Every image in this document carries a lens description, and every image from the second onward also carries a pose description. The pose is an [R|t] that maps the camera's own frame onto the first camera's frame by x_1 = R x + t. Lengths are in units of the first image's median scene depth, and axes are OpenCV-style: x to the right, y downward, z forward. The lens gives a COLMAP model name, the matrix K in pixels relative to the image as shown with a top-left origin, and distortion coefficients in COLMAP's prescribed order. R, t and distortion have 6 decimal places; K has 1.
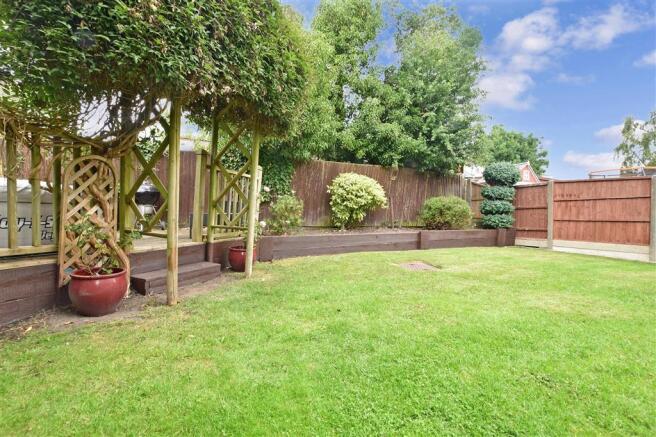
lens RADIAL K [[292.3, 0, 328.0], [0, 292.3, 218.5], [0, 0, 1]] dist [-0.035907, 0.000326]
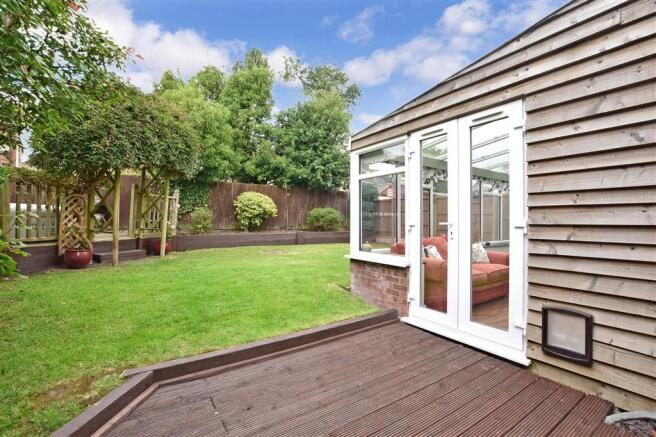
lens RADIAL K [[292.3, 0, 328.0], [0, 292.3, 218.5], [0, 0, 1]] dist [-0.035907, 0.000326]
pose [[0.990838, 0.003501, 0.135009, 0.458244], [-0.001650, 0.999903, -0.013823, -0.010572], [-0.135044, 0.013474, 0.990748, -0.819859]]
